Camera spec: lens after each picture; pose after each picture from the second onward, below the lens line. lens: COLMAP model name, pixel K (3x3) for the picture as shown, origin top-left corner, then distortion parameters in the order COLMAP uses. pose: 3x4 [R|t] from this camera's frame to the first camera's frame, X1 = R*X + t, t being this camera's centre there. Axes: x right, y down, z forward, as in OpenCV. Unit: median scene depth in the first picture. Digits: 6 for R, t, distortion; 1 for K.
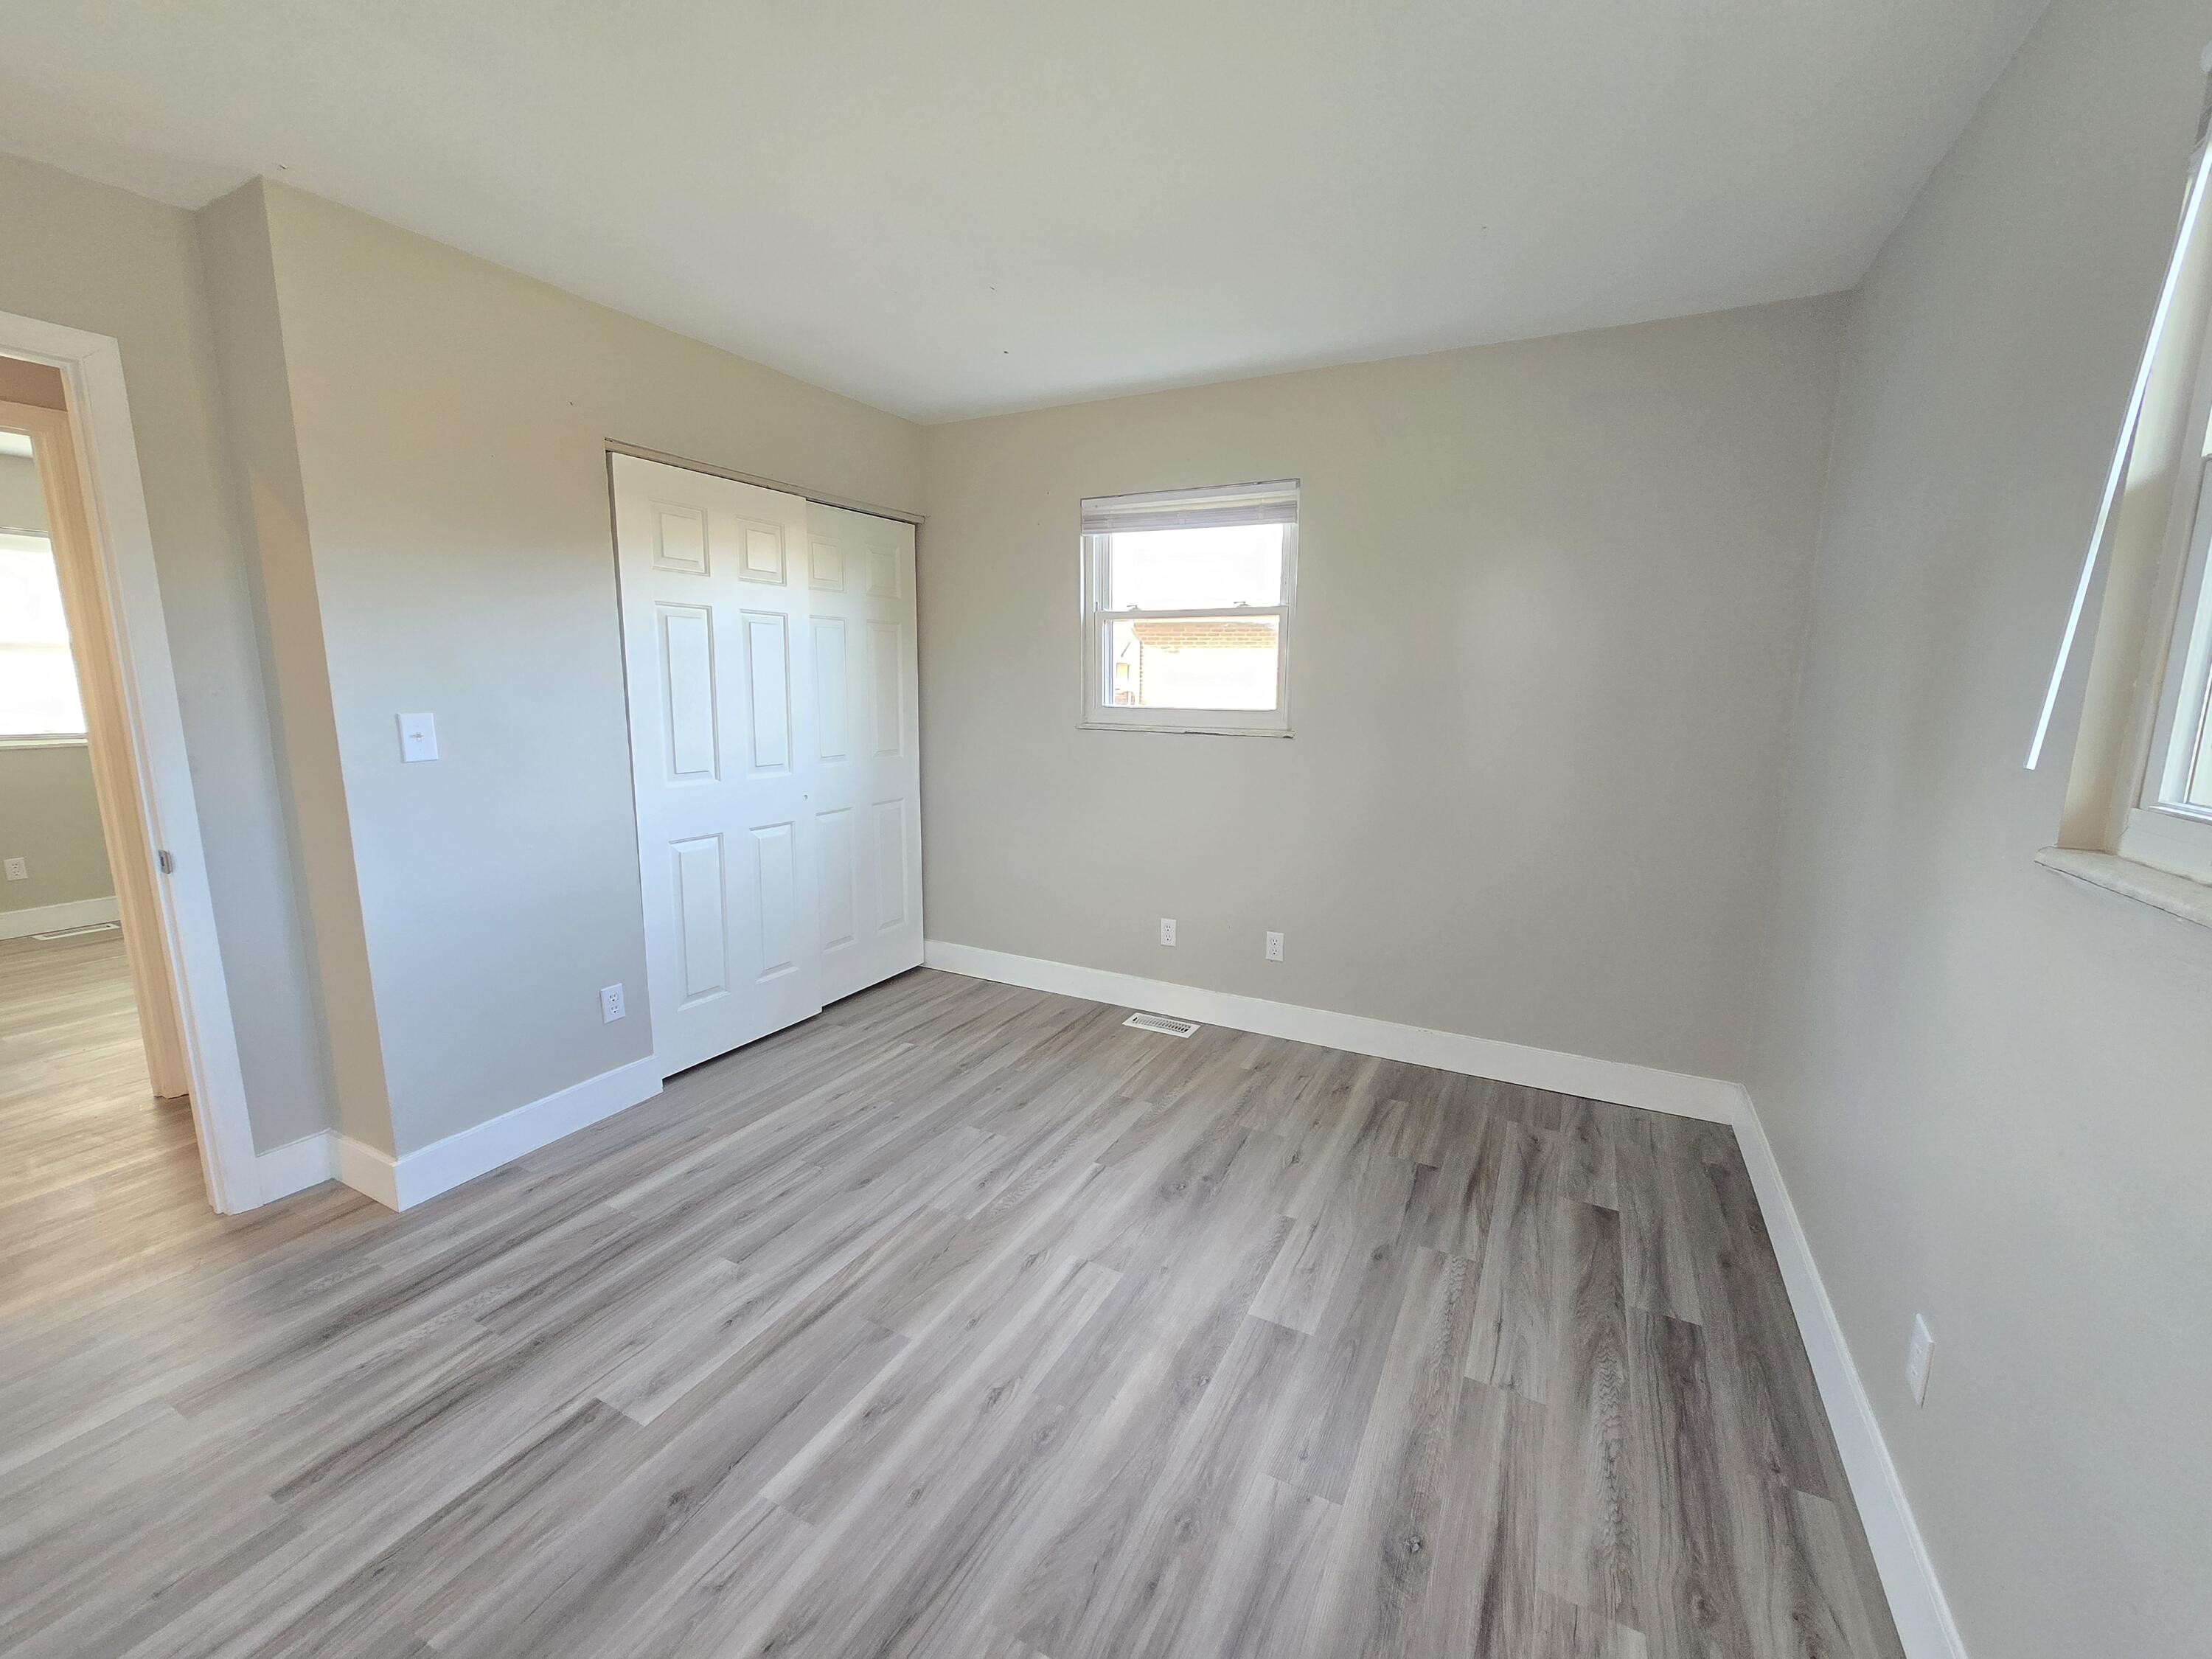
lens RADIAL K [[900.6, 0, 1110.5], [0, 900.6, 831.7], [0, 0, 1]] dist [0.000786, 0.001036]
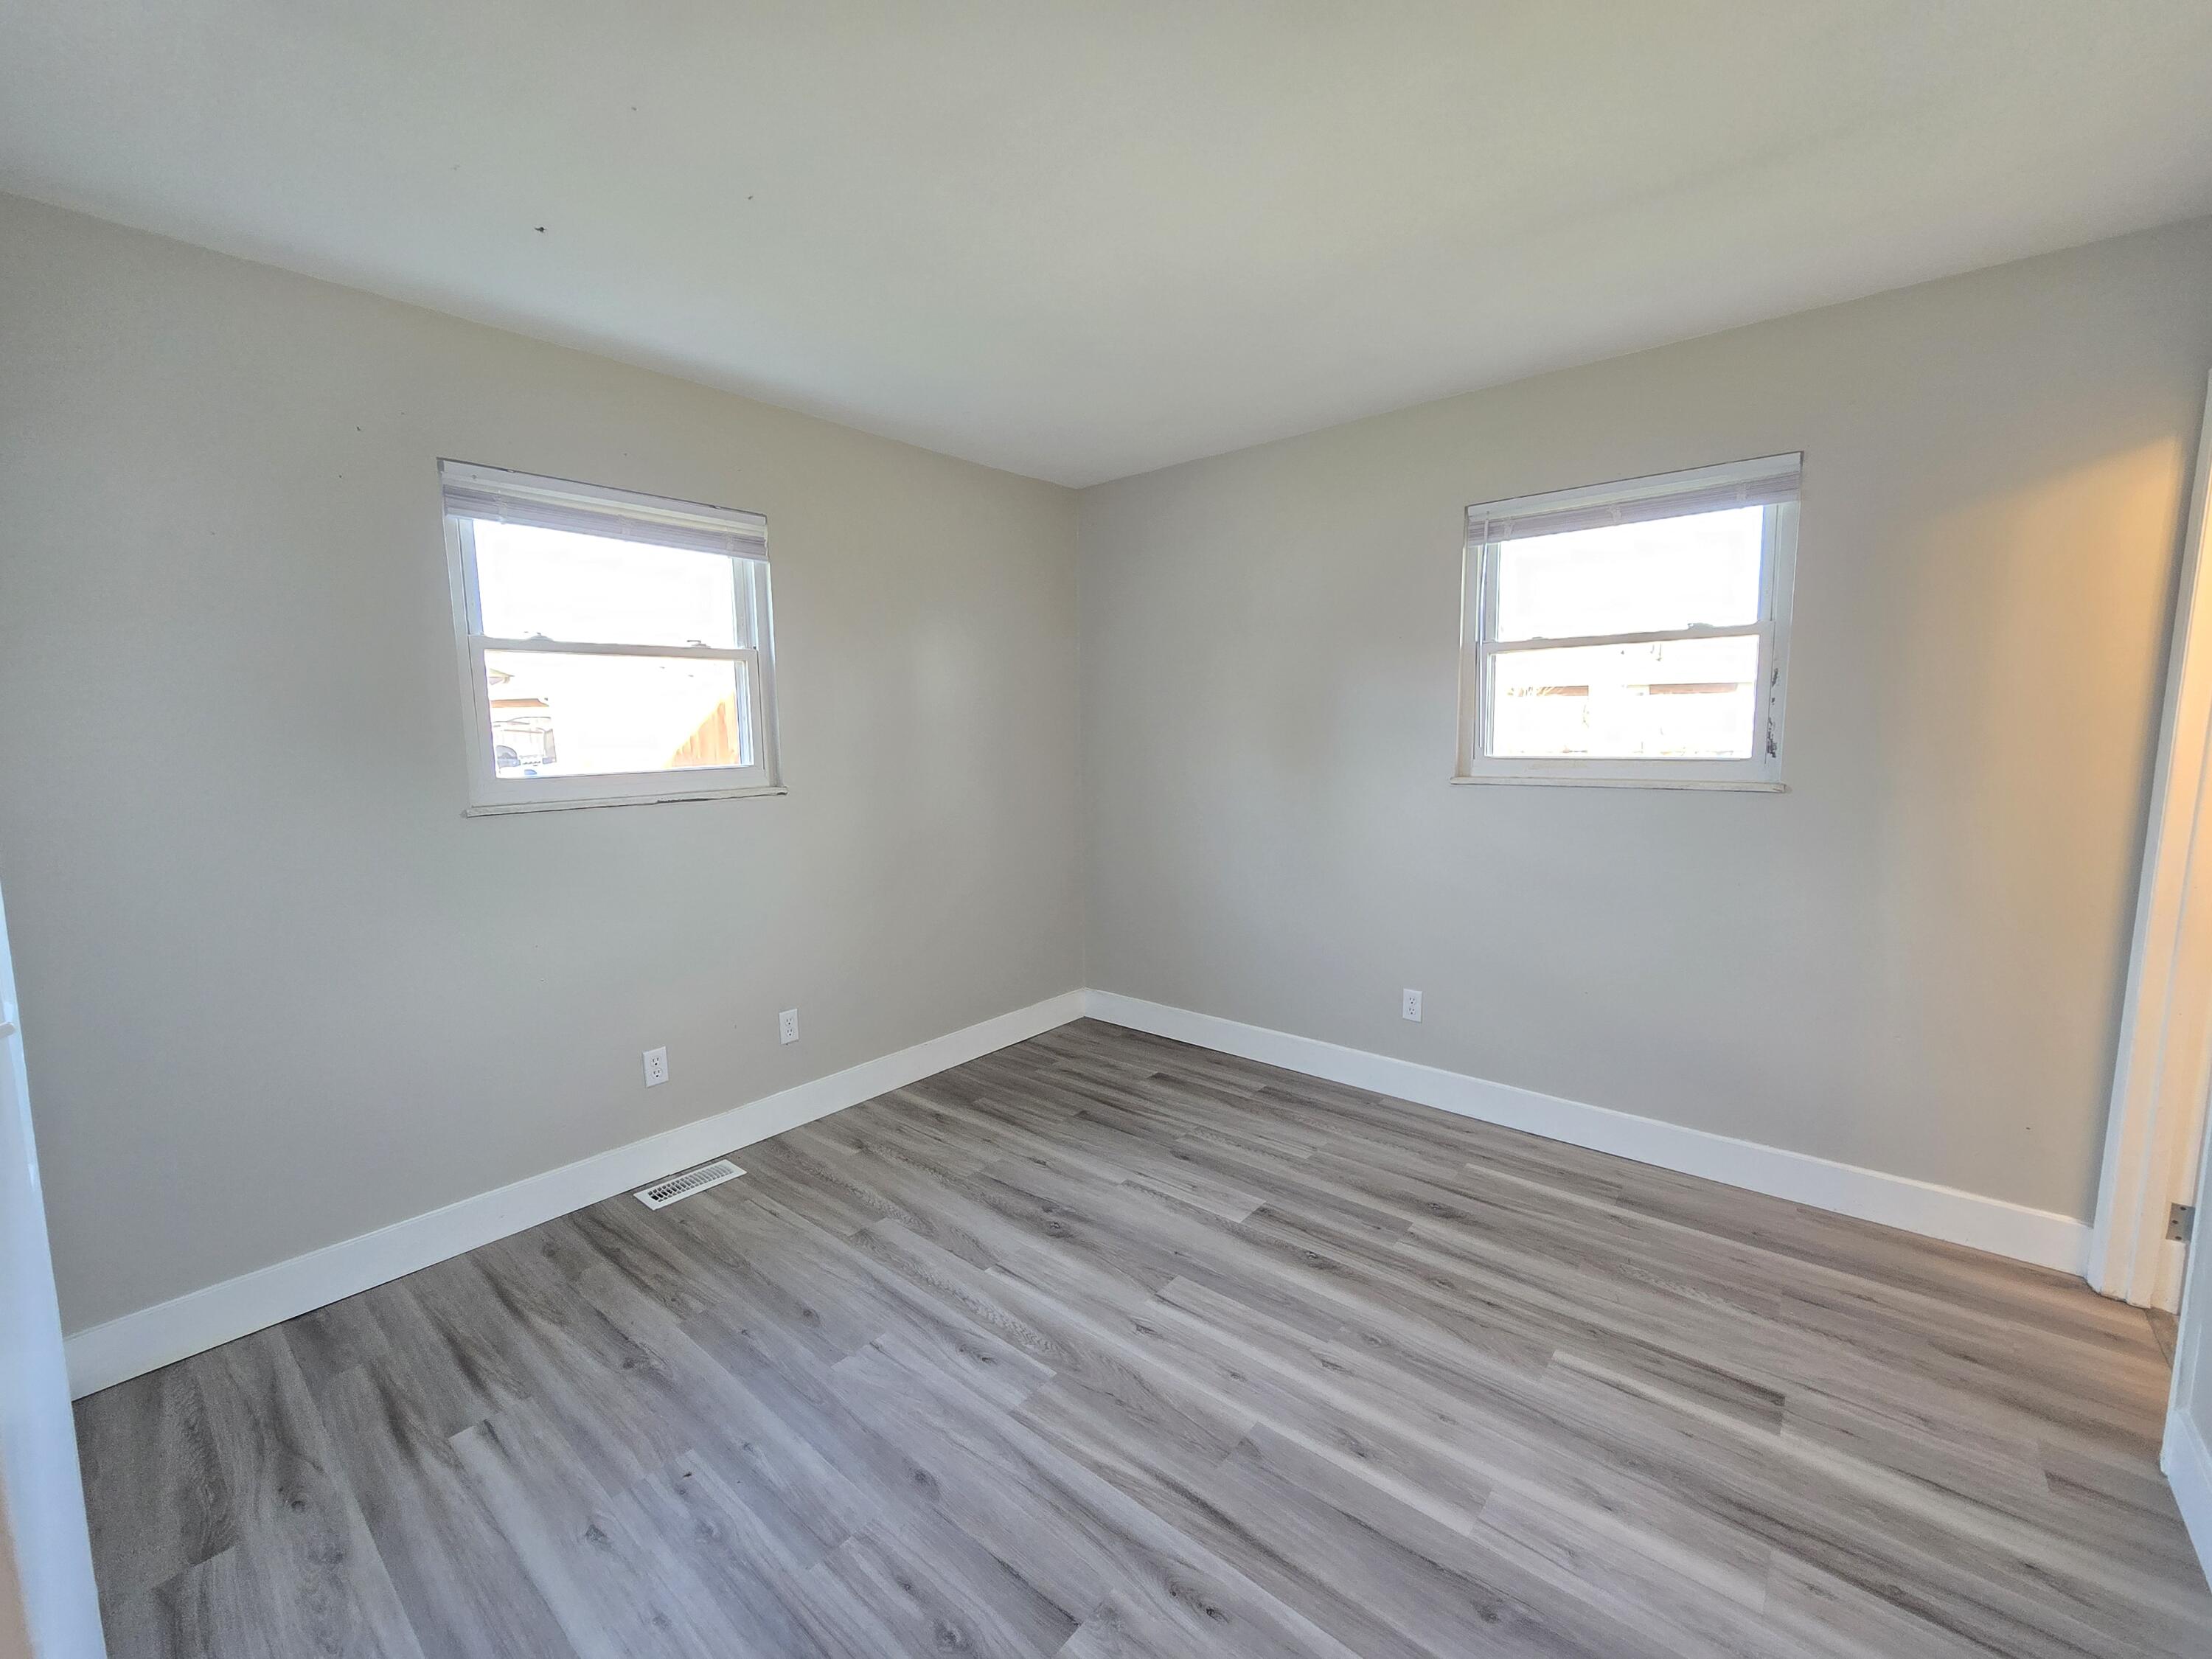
lens RADIAL K [[900.6, 0, 1110.5], [0, 900.6, 831.7], [0, 0, 1]] dist [0.000786, 0.001036]
pose [[0.220661, -0.126189, 0.967153, -0.784745], [0.186524, 0.978754, 0.085146, -0.105134], [-0.957349, 0.161609, 0.239510, 0.595774]]
